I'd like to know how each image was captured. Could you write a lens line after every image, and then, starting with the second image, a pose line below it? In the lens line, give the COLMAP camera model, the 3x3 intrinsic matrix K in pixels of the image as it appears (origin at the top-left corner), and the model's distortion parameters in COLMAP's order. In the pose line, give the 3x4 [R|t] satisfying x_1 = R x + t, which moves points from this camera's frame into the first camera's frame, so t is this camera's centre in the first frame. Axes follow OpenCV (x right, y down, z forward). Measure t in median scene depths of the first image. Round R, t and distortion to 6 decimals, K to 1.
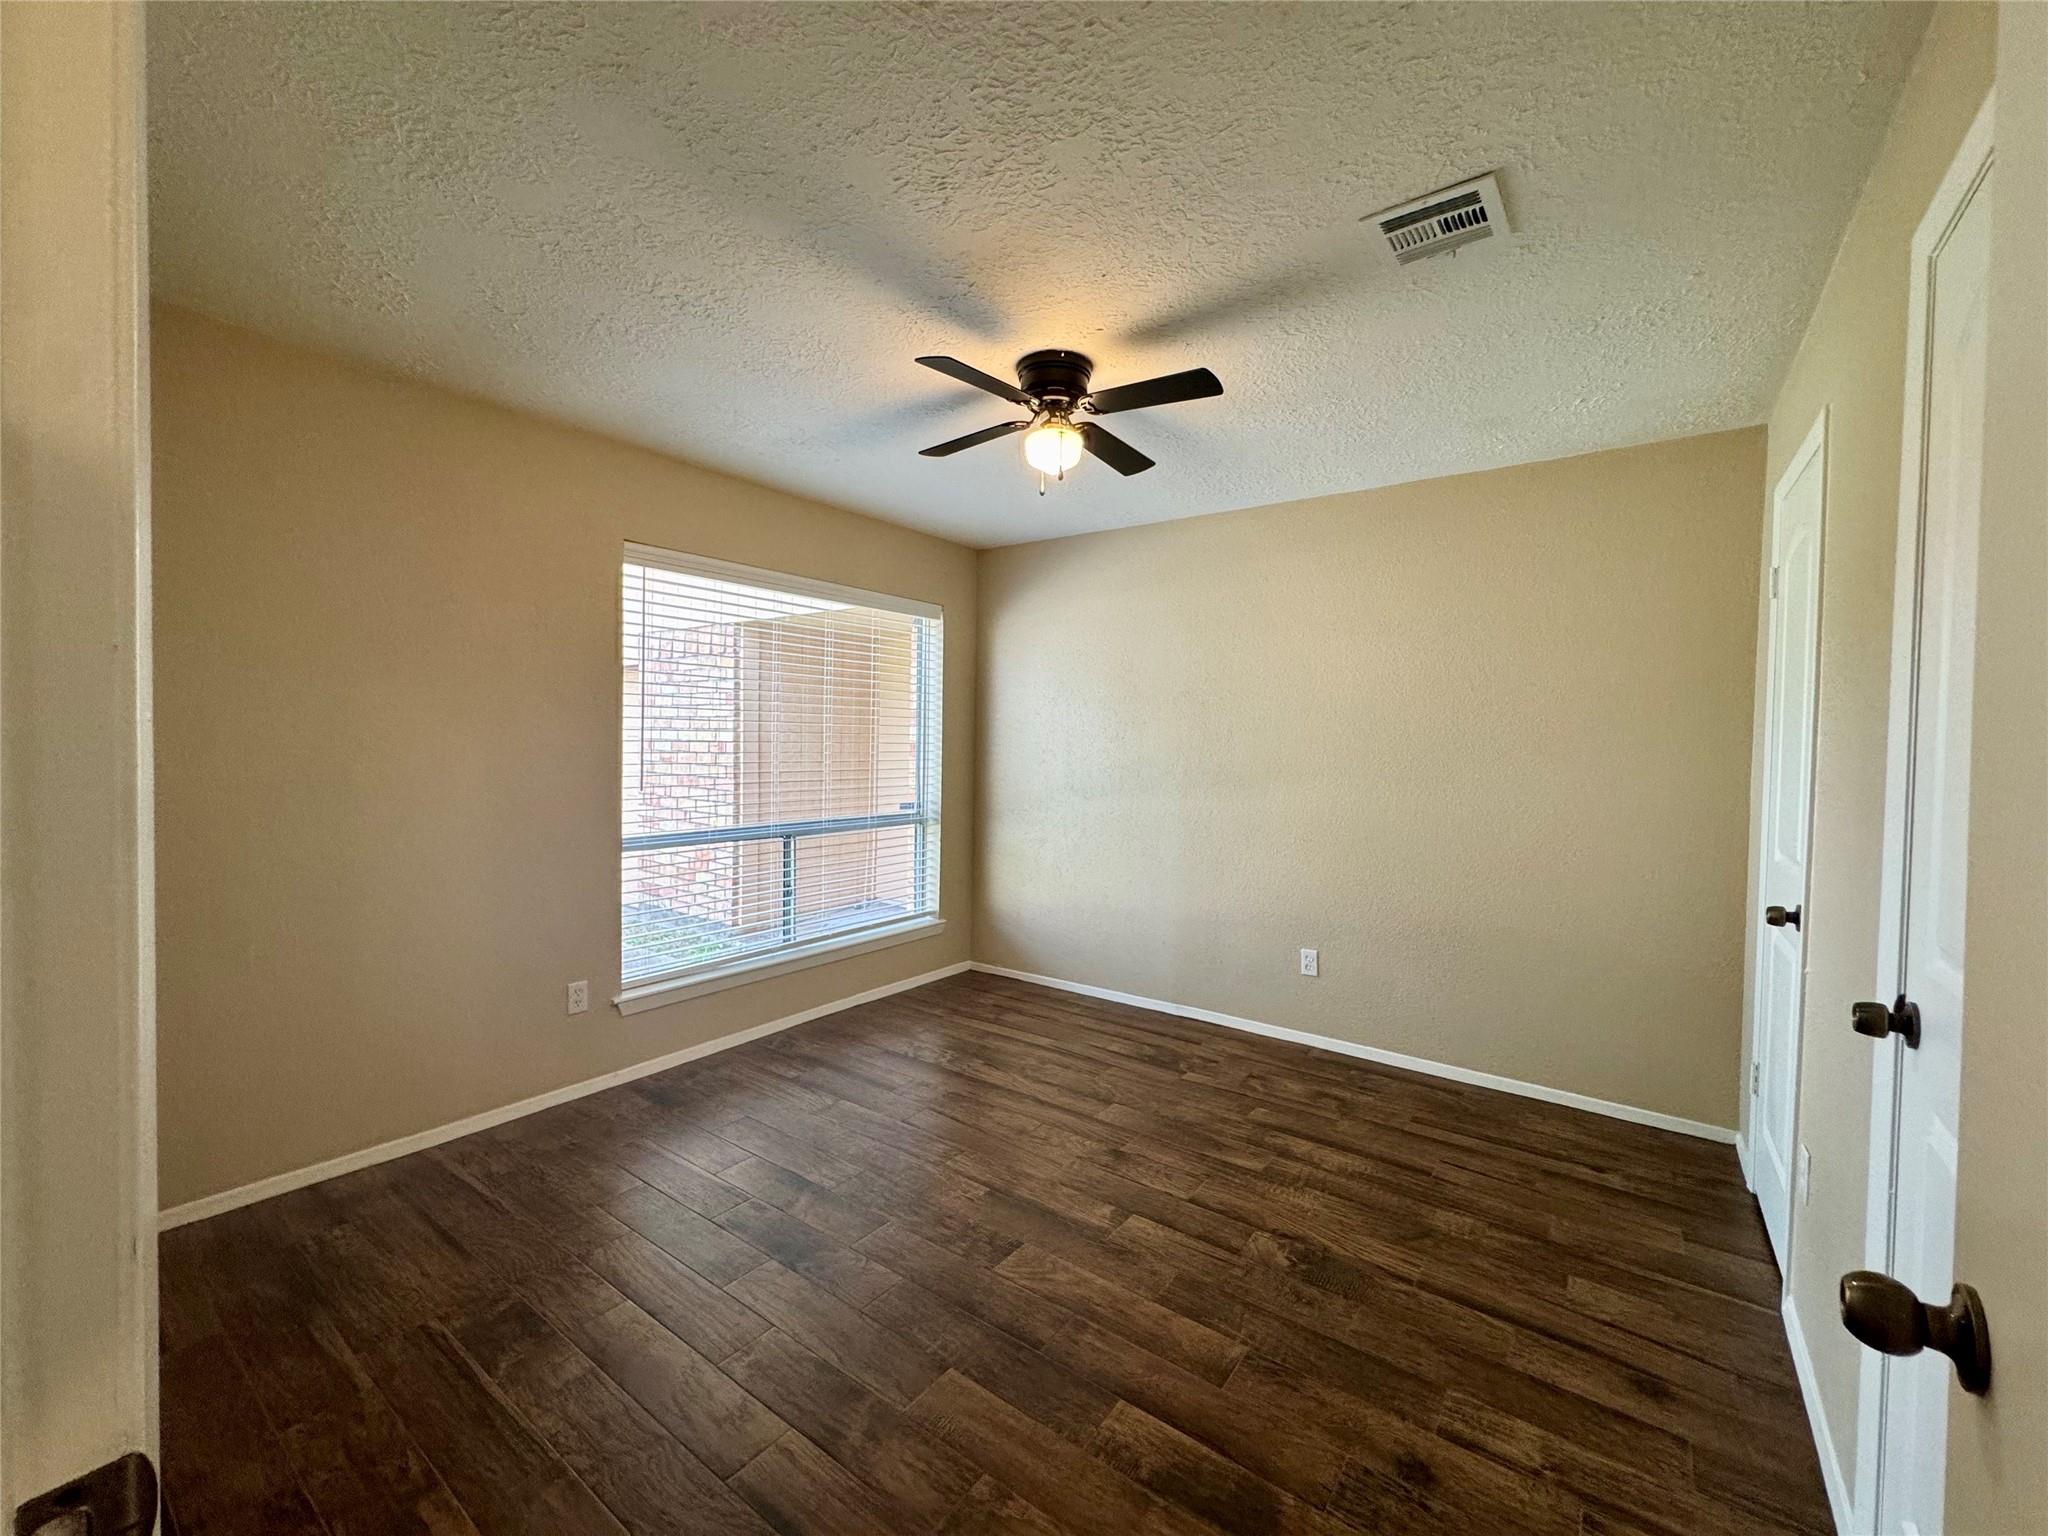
lens RADIAL K [[816.3, 0, 1030.7], [0, 816.3, 762.7], [0, 0, 1]] dist [-0.003332, 0.000301]
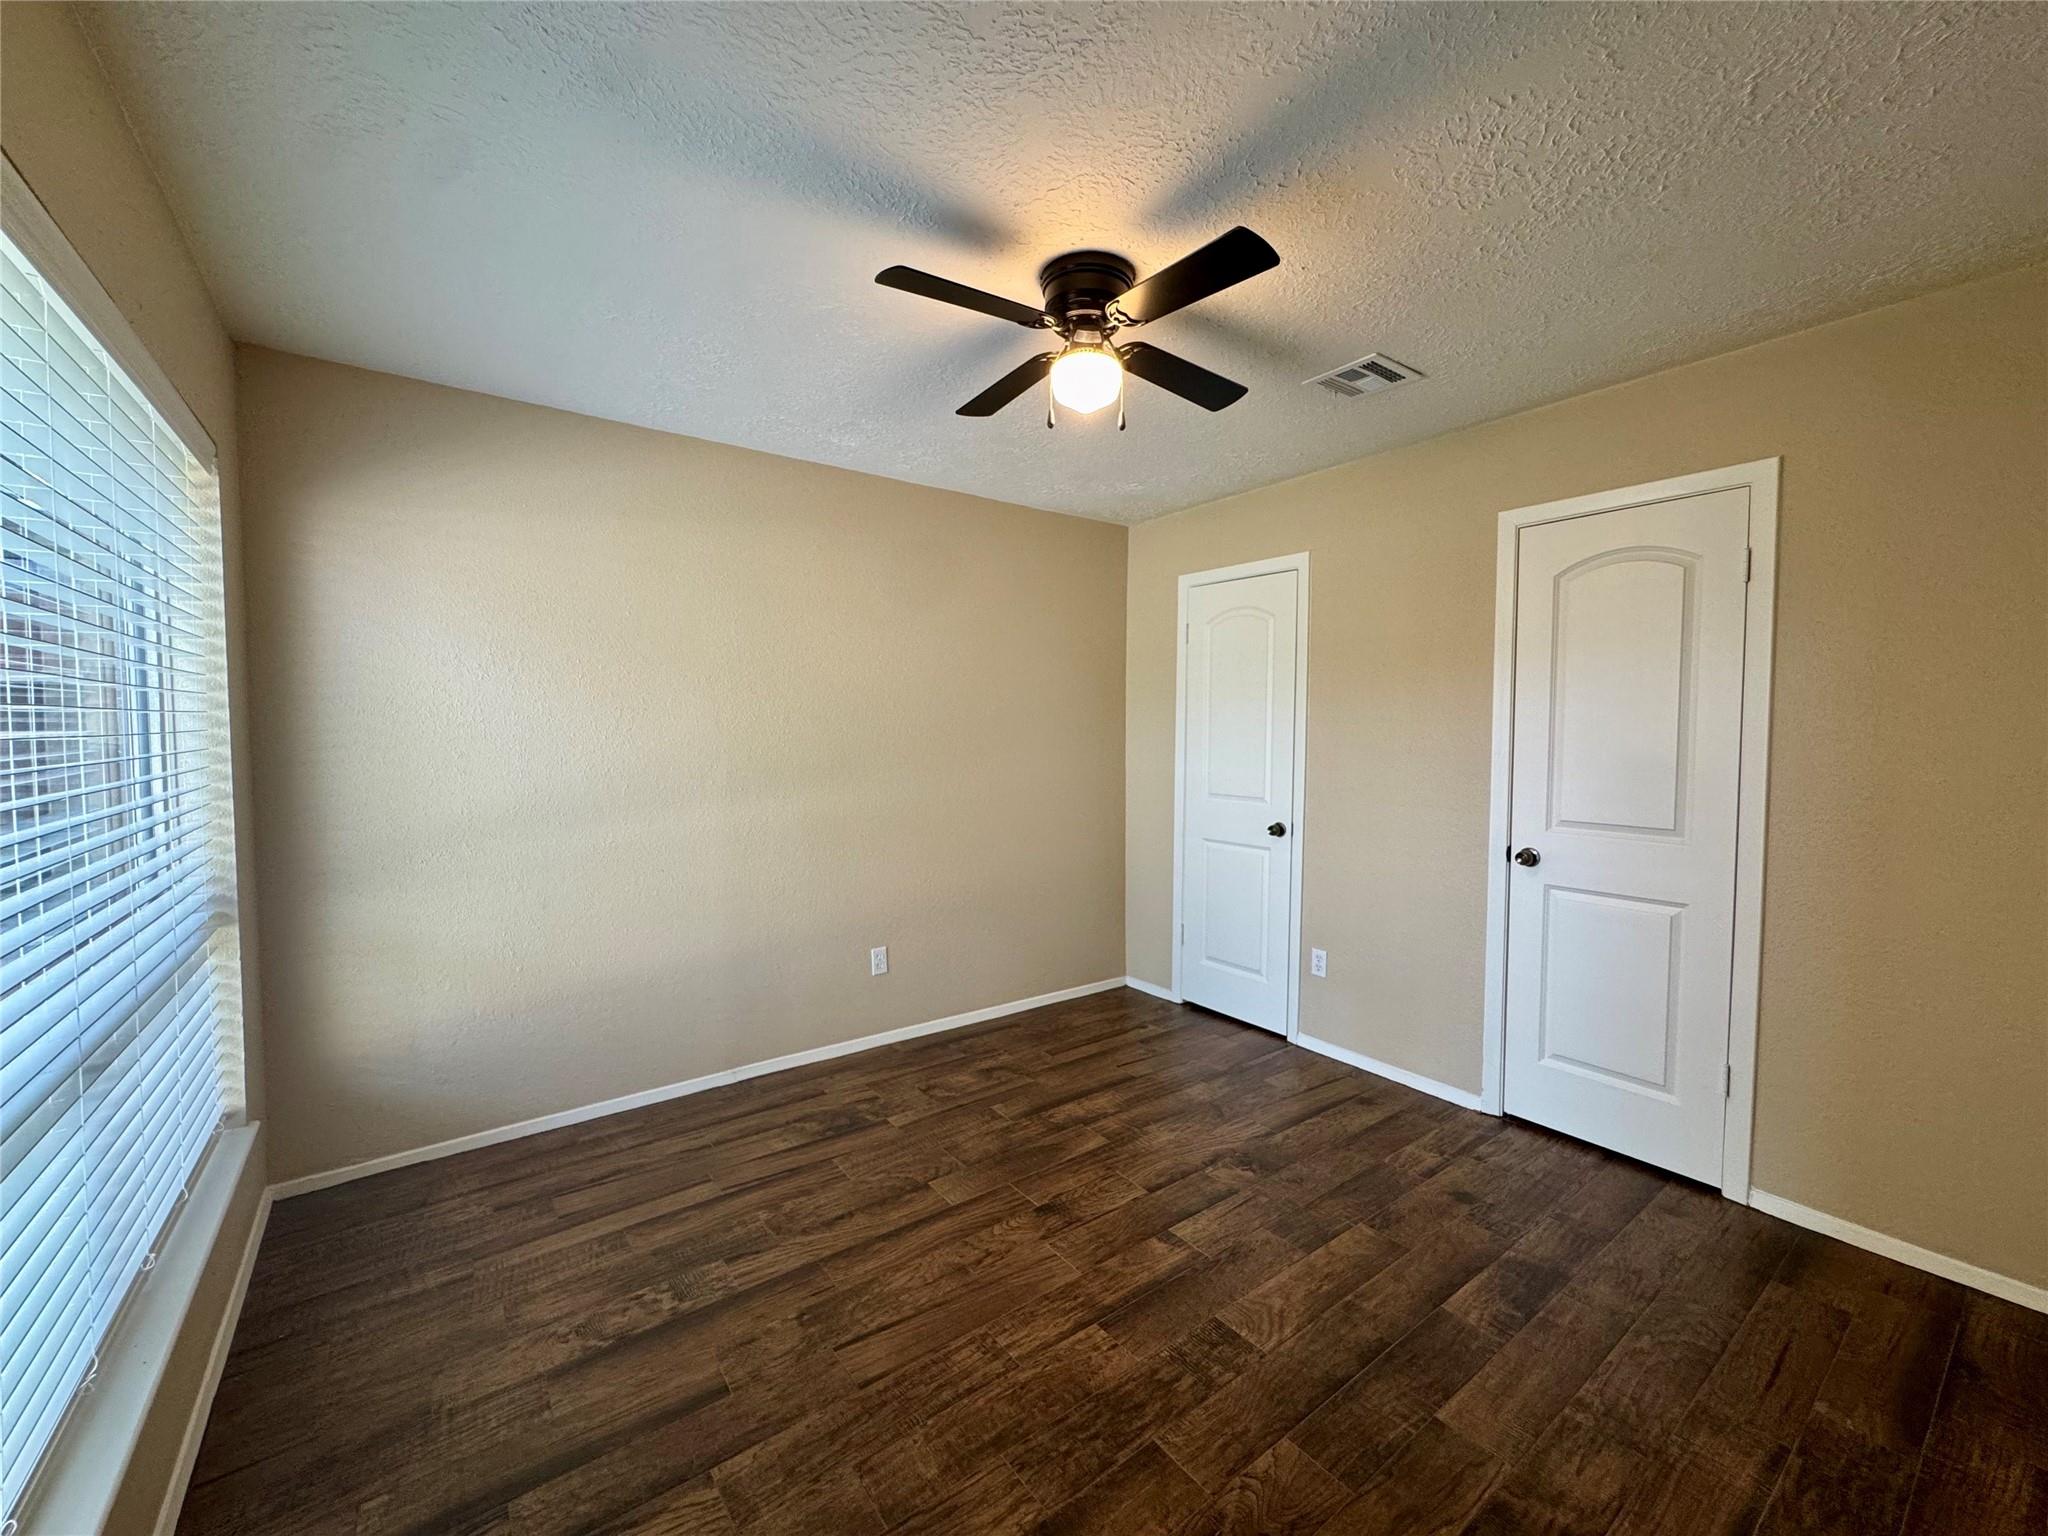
lens RADIAL K [[816.3, 0, 1025.2], [0, 816.3, 759.8], [0, 0, 1]] dist [-0.003332, 0.000301]
pose [[0.296701, -0.052318, 0.953536, -0.650344], [0.024237, 0.998589, 0.047248, -0.042396], [-0.954663, 0.009092, 0.297550, 0.690414]]
